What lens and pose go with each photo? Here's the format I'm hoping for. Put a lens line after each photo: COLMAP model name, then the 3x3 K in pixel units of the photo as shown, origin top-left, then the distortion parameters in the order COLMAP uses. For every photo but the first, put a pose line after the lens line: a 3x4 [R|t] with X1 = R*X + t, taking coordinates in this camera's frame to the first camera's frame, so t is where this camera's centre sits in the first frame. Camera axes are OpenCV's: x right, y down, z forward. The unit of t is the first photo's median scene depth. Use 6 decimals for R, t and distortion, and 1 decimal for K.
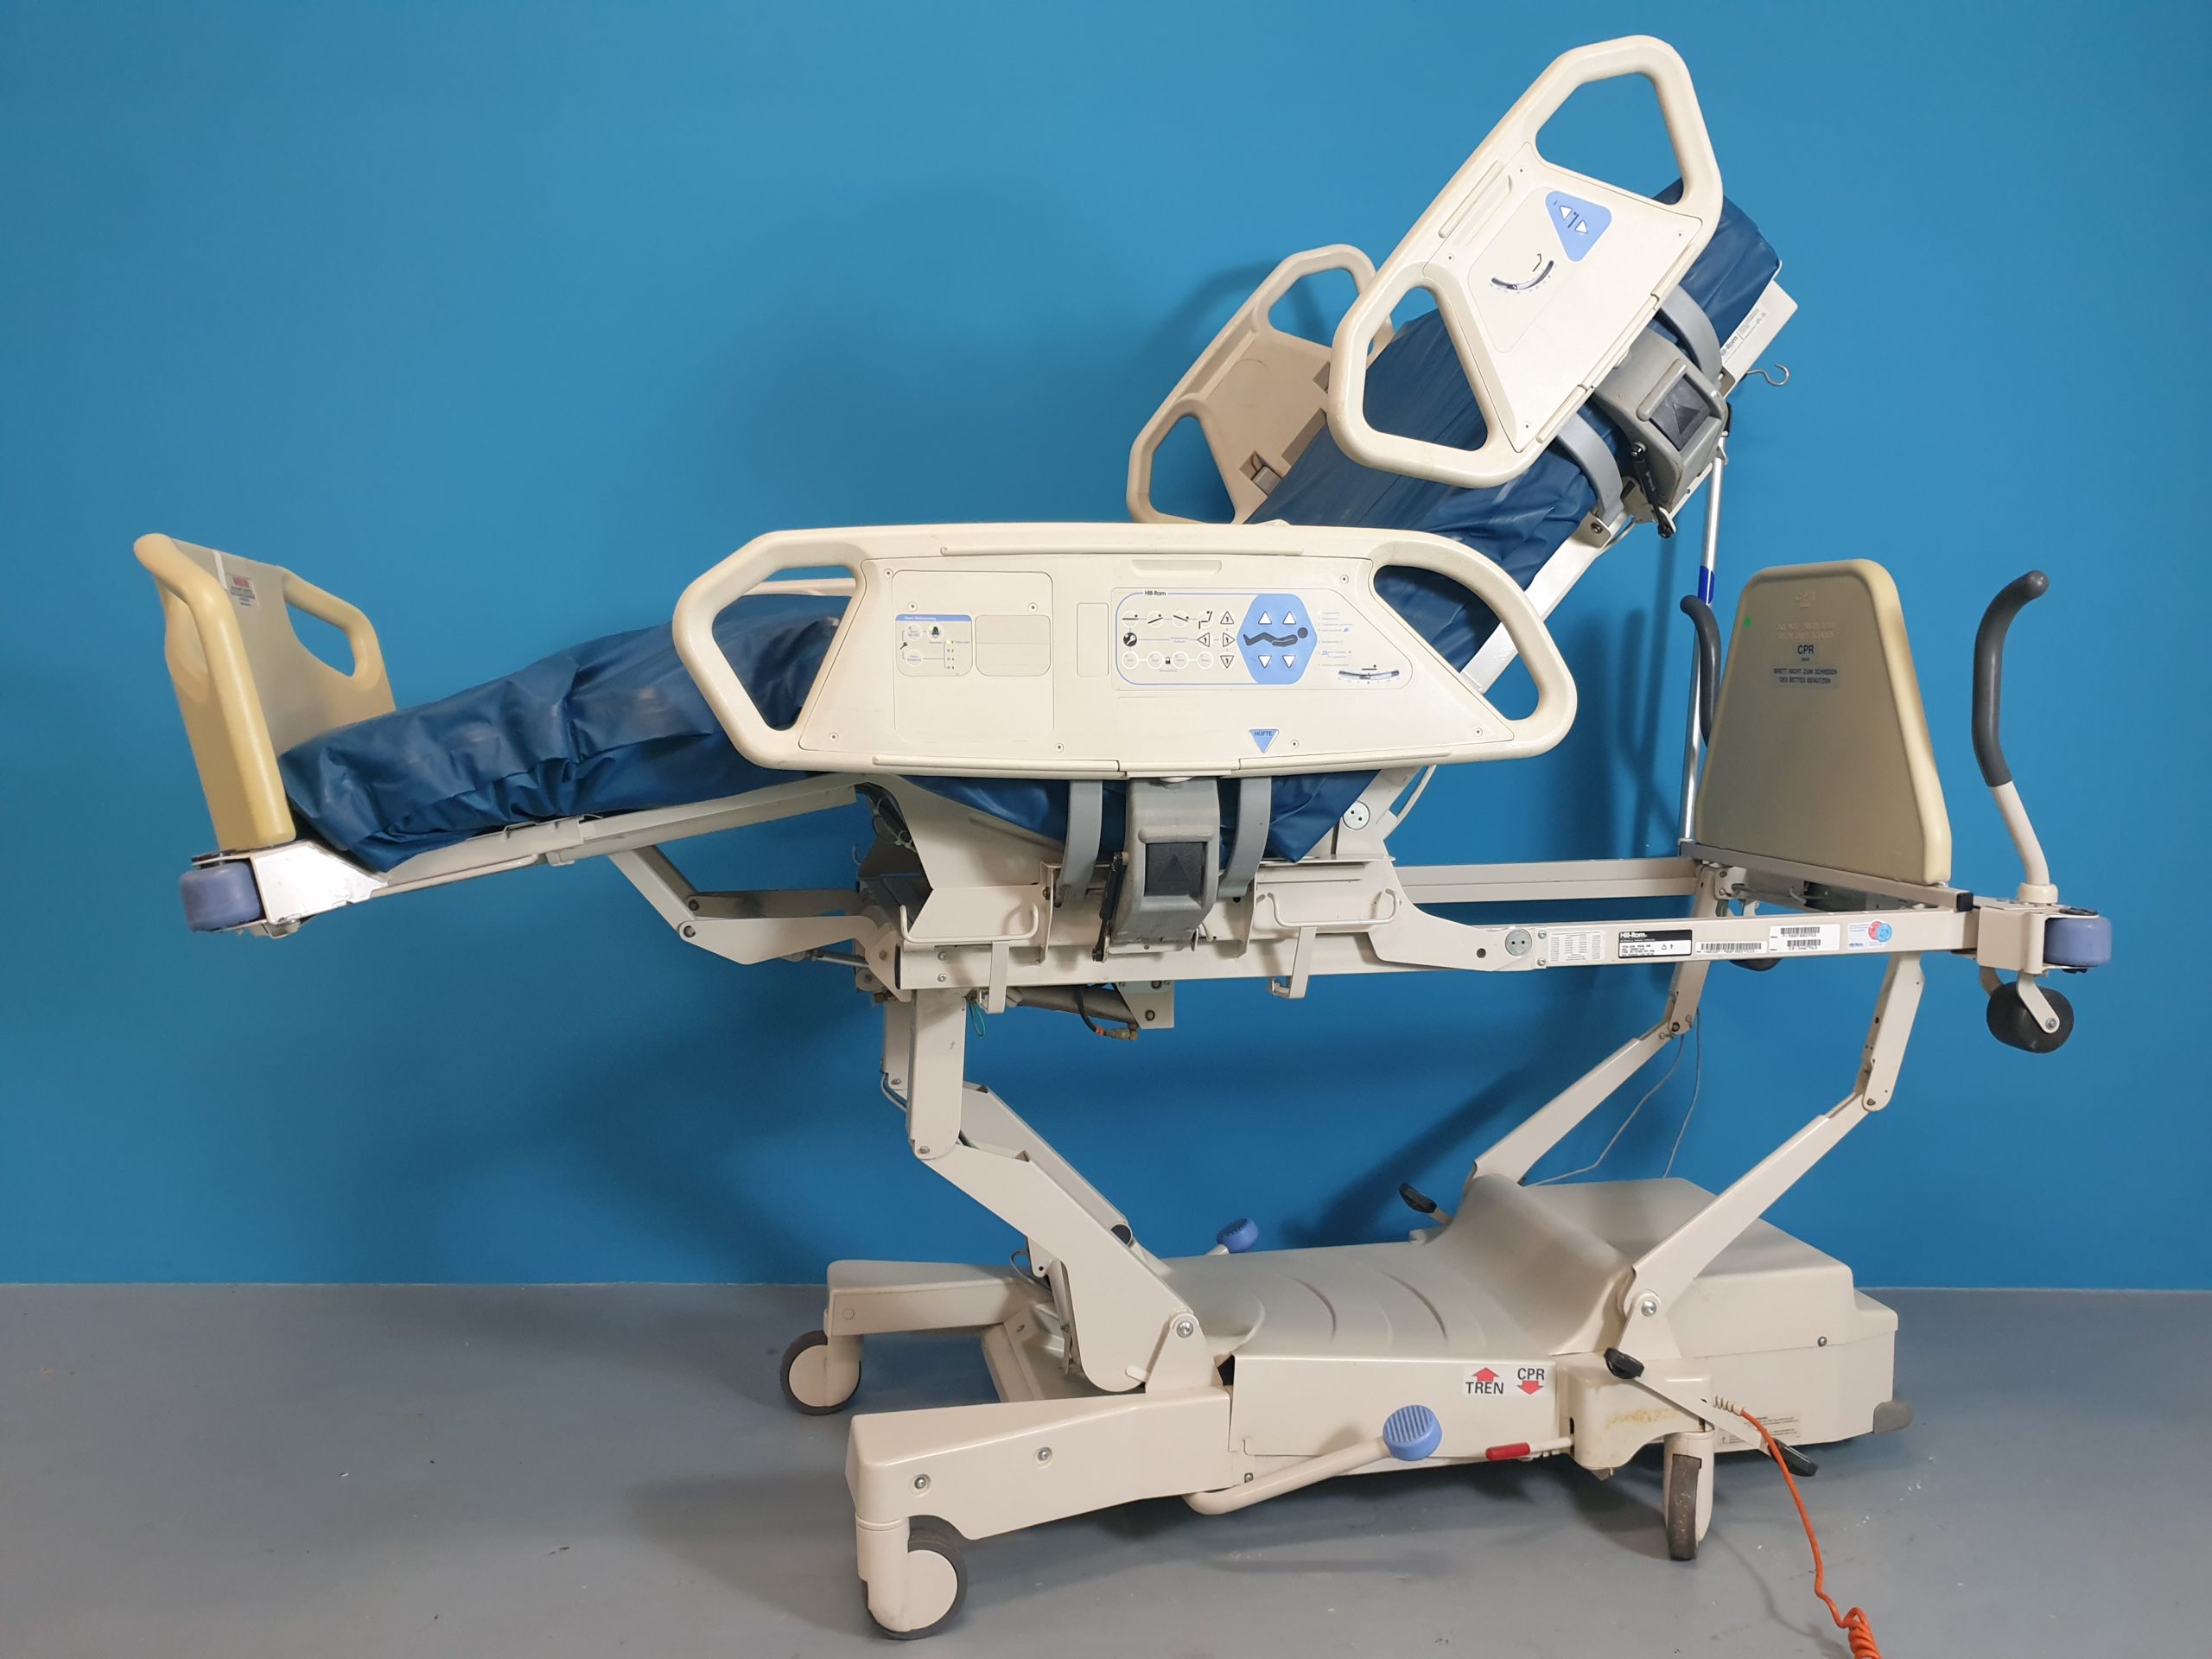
lens RADIAL K [[1741.9, 0, 1064.4], [0, 1741.9, 820.4], [0, 0, 1]] dist [0.122840, -0.286767]
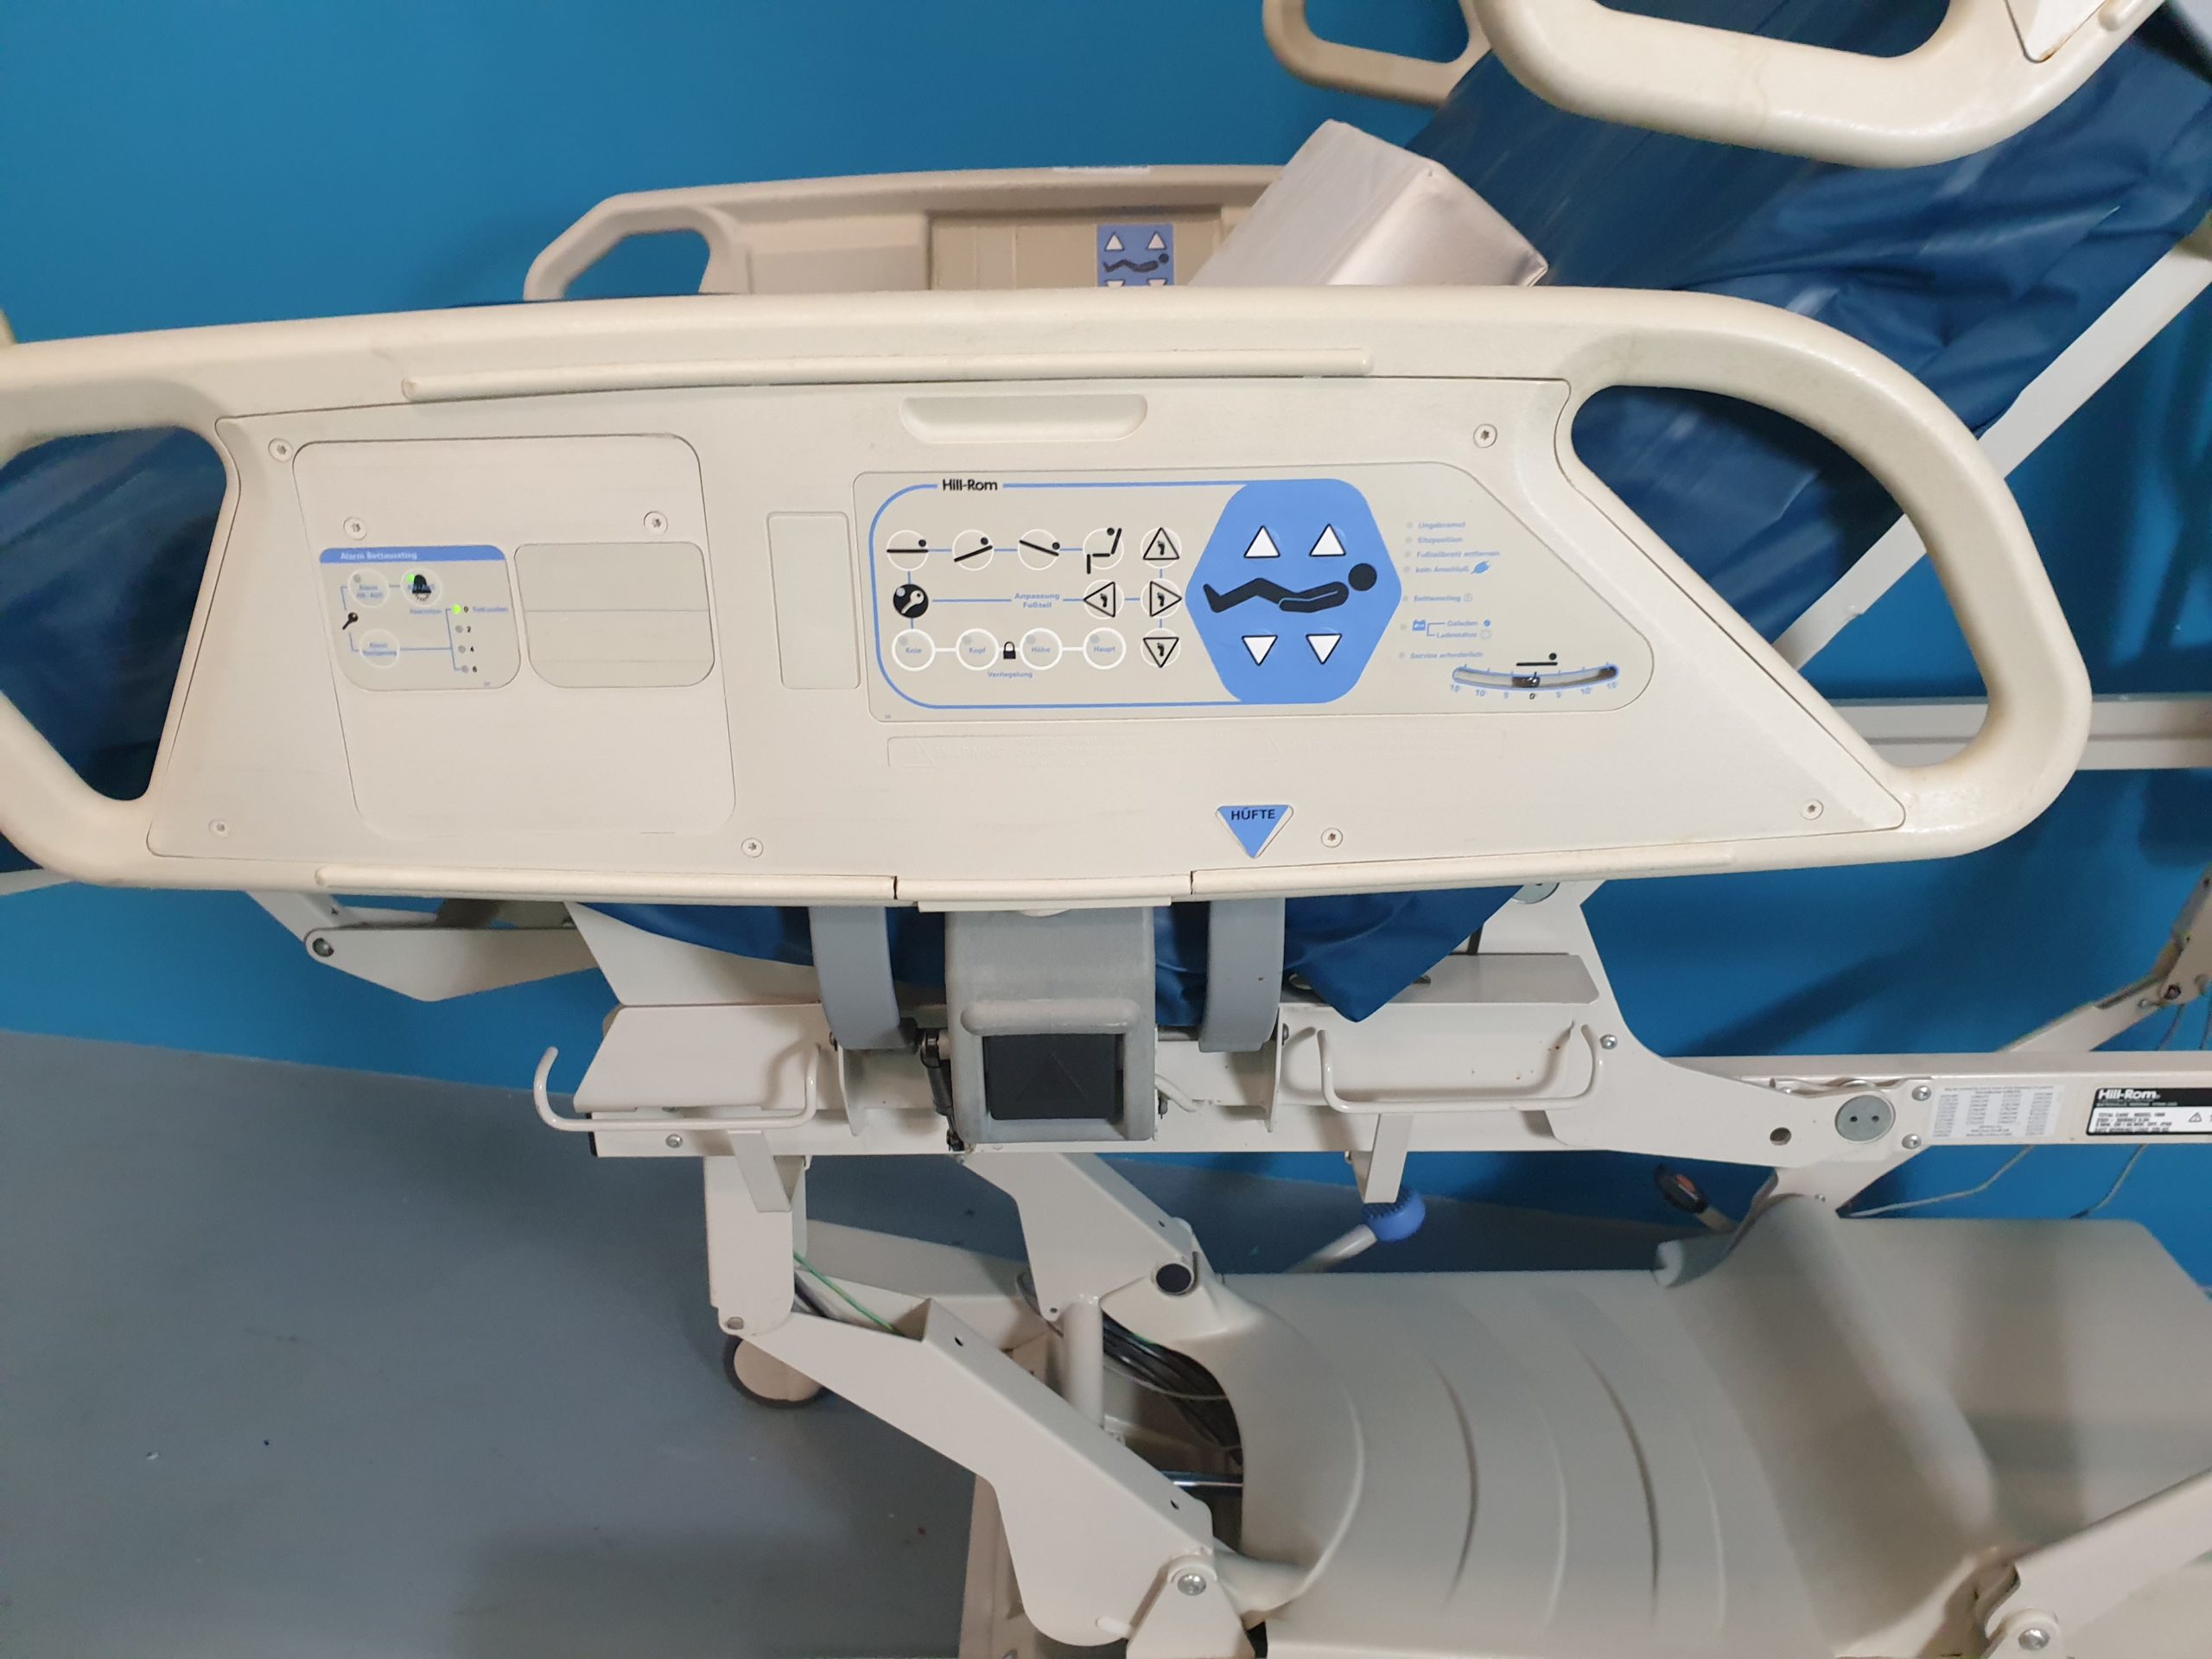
lens RADIAL K [[1744.5, 0, 1097.5], [0, 1744.5, 800.0], [0, 0, 1]] dist [0.020650, 0.014246]
pose [[0.980025, 0.067452, -0.187088, 0.150841], [-0.006271, 0.950740, 0.309925, -0.176380], [0.198778, -0.302560, 0.932172, 0.591256]]
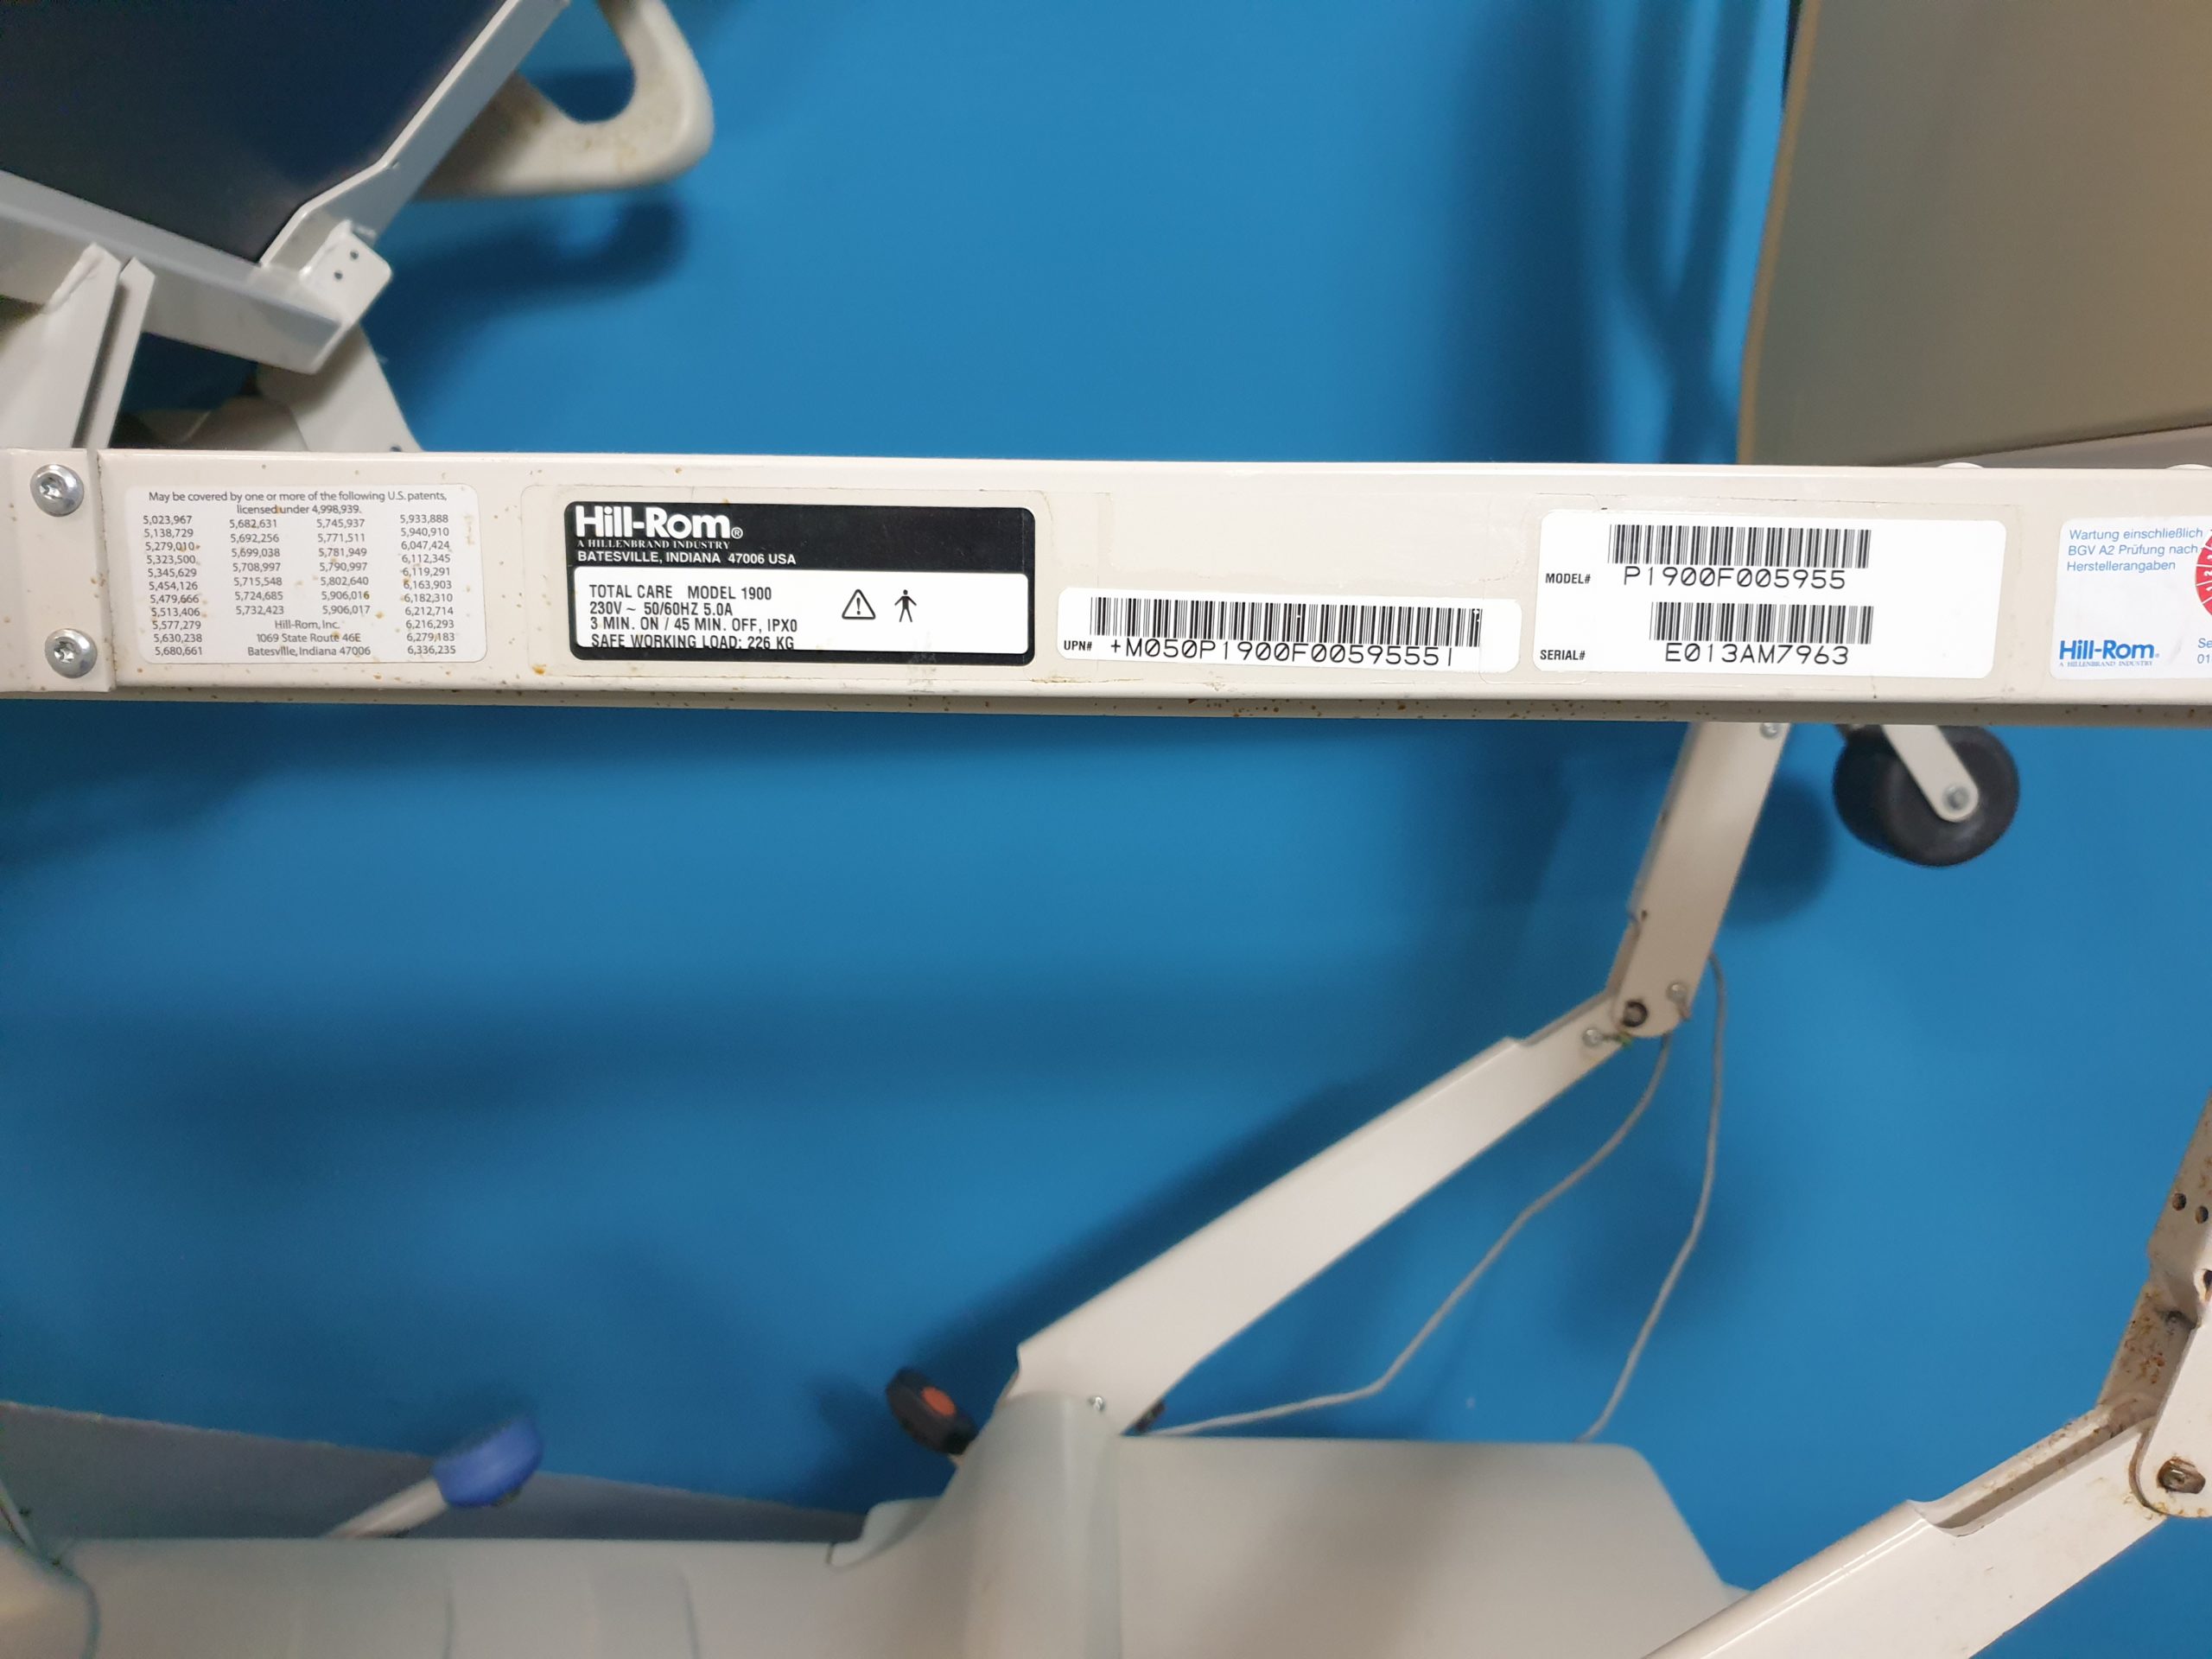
lens RADIAL K [[1706.5, 0, 1083.3], [0, 1706.5, 790.3], [0, 0, 1]] dist [0.092134, -0.145824]
pose [[0.977708, 0.039473, -0.206226, 0.450650], [-0.032060, 0.998718, 0.039166, 0.093760], [0.207507, -0.031682, 0.977720, 0.950772]]
